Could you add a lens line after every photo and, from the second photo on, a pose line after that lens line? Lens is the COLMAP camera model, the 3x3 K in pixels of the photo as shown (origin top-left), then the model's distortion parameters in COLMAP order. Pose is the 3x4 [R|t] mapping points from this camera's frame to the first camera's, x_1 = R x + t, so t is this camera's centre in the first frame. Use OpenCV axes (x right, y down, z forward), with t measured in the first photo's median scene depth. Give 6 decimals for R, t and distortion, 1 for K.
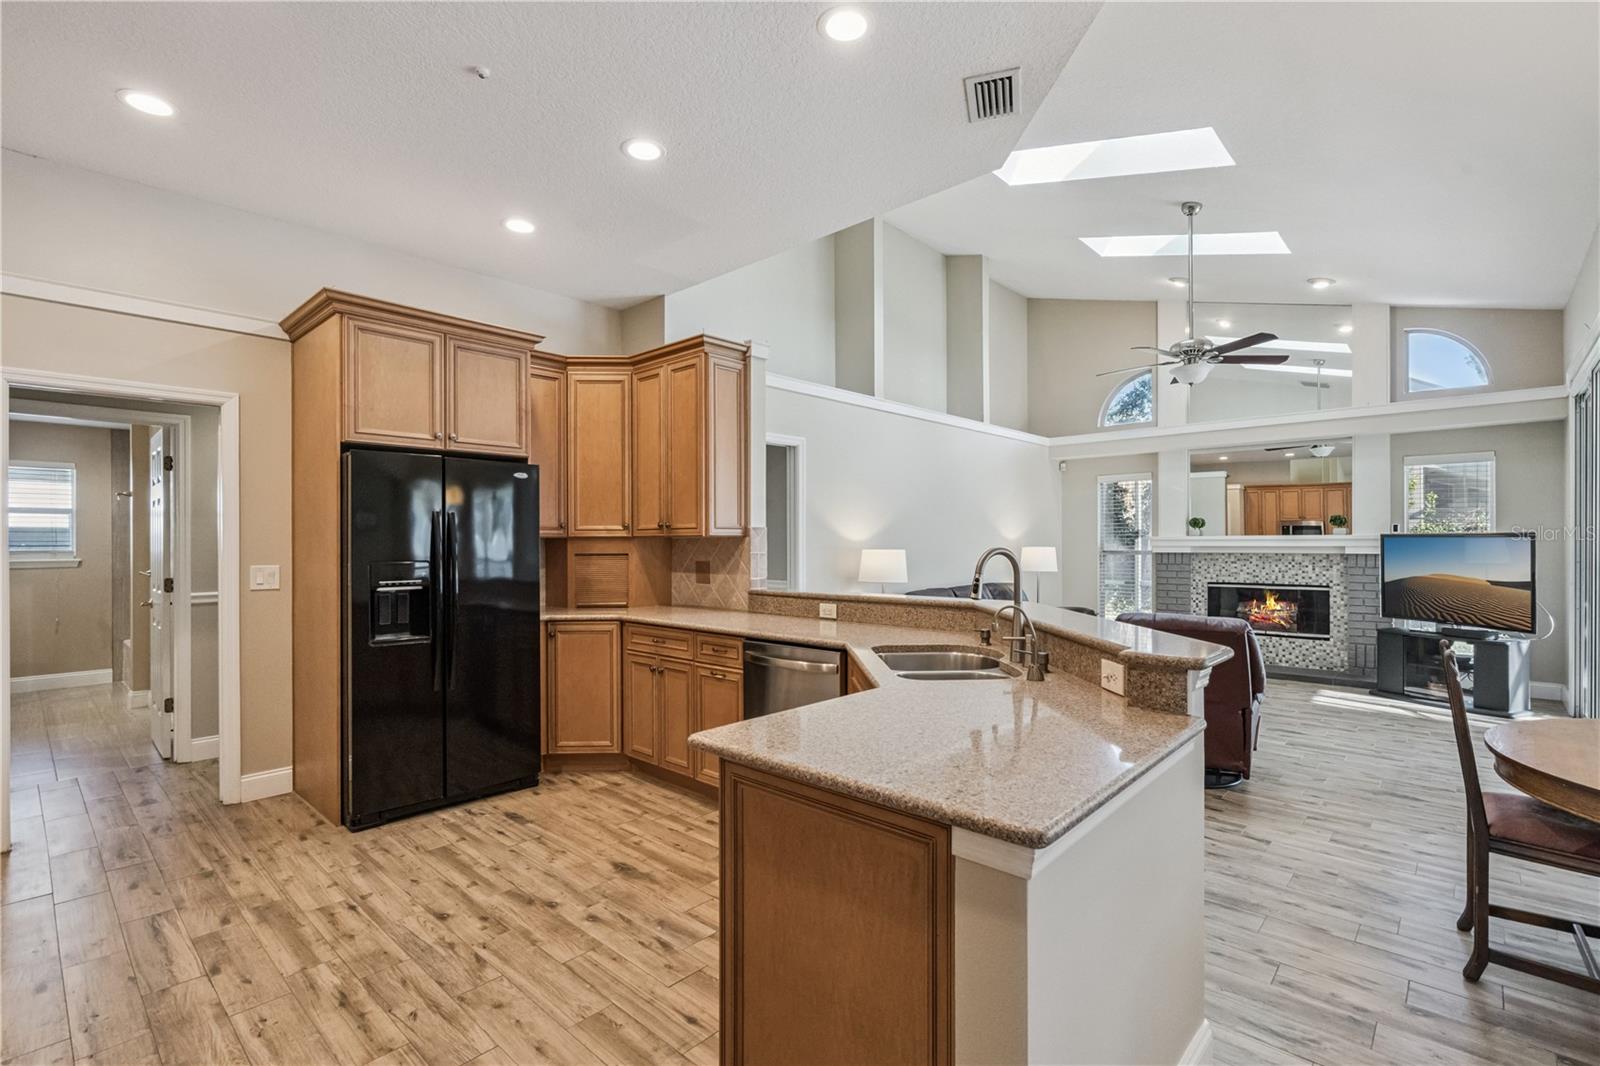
lens RADIAL K [[733.5, 0, 802.1], [0, 733.5, 542.9], [0, 0, 1]] dist [-0.001103, 0.000561]
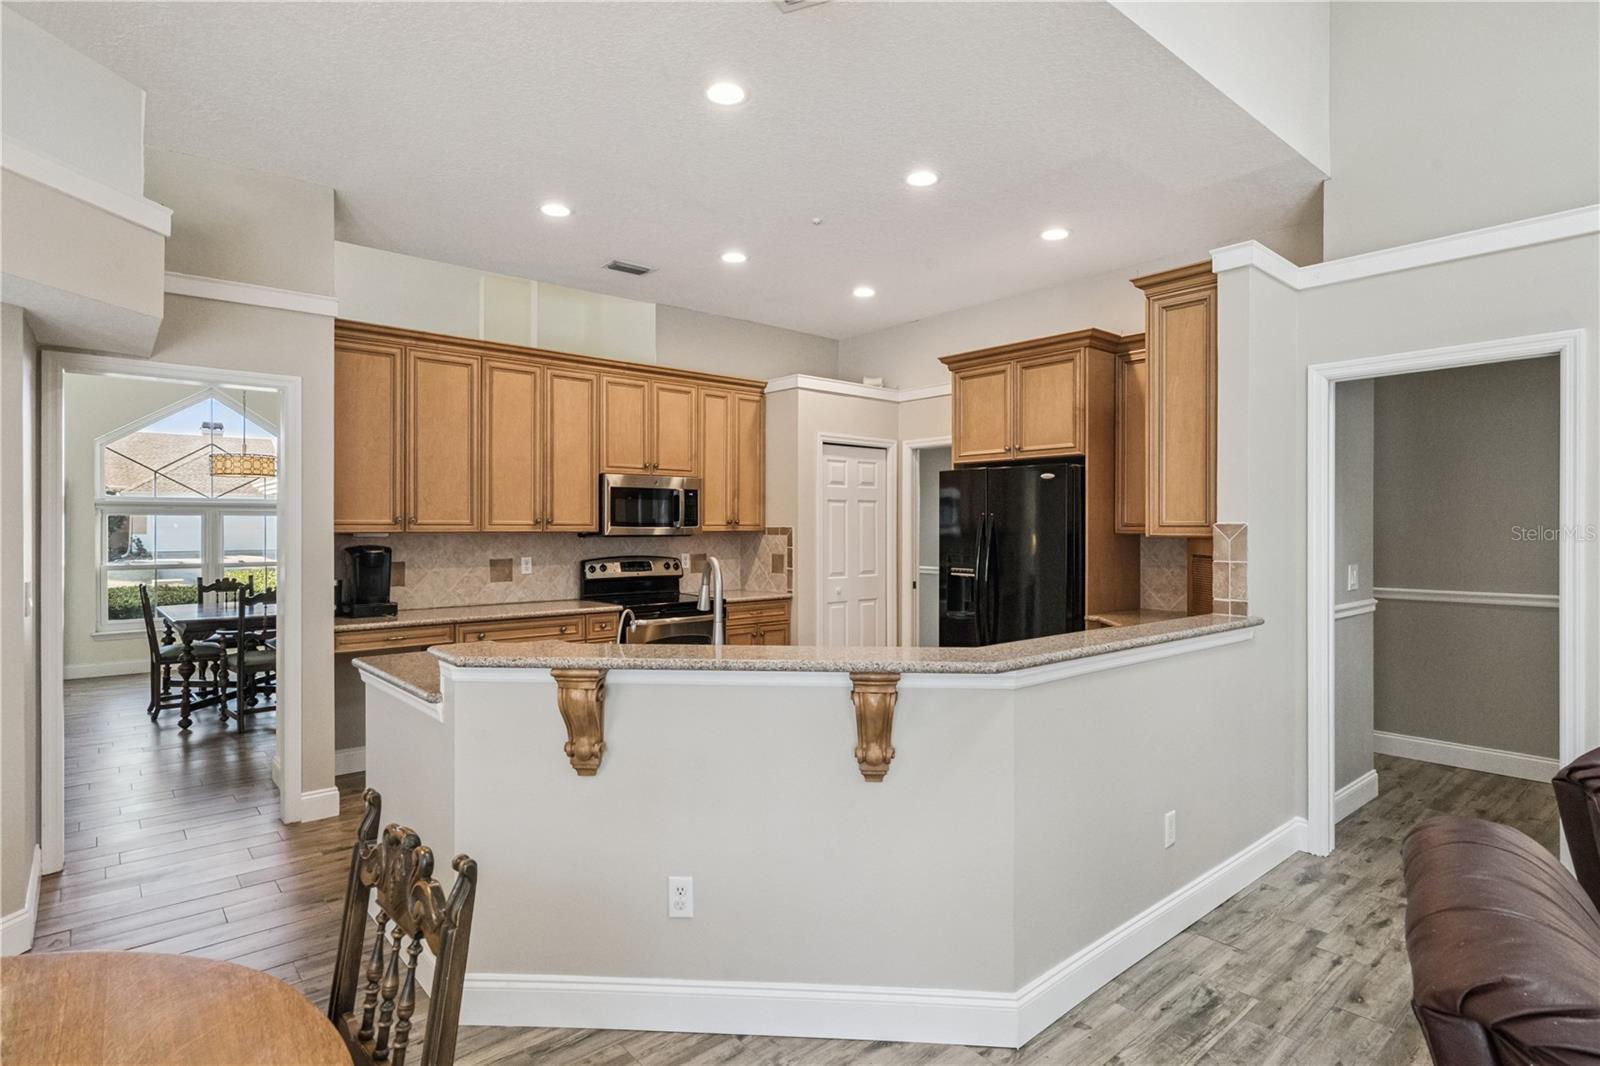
lens RADIAL K [[814.5, 0, 798.2], [0, 814.5, 510.4], [0, 0, 1]] dist [0.000499, 0.000090]
pose [[-0.118973, -0.016764, -0.992756, 0.741926], [-0.000243, 0.999858, -0.016855, -0.021293], [0.992898, -0.001764, -0.118960, 0.719101]]
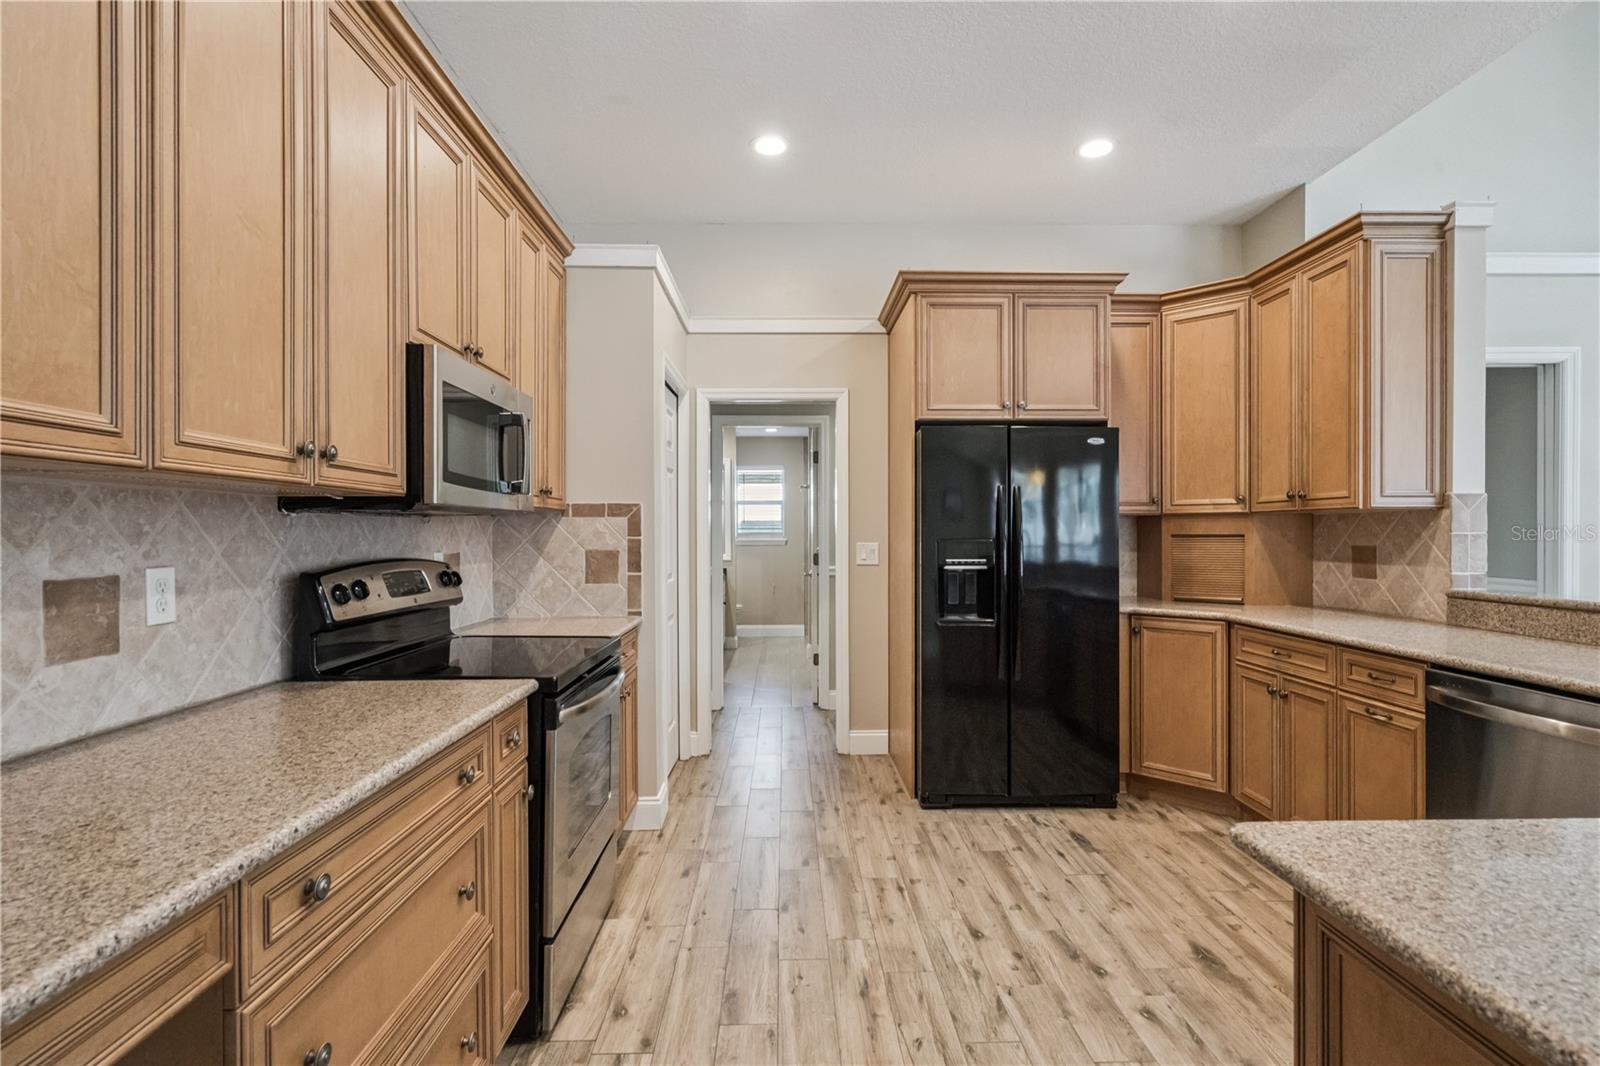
lens RADIAL K [[760.7, 0, 799.8], [0, 760.7, 534.5], [0, 0, 1]] dist [0.001233, 0.000980]
pose [[0.693320, 0.003984, -0.720619, 0.015133], [-0.000355, 0.999986, 0.005186, 0.011533], [0.720630, -0.003340, 0.693312, 0.124718]]
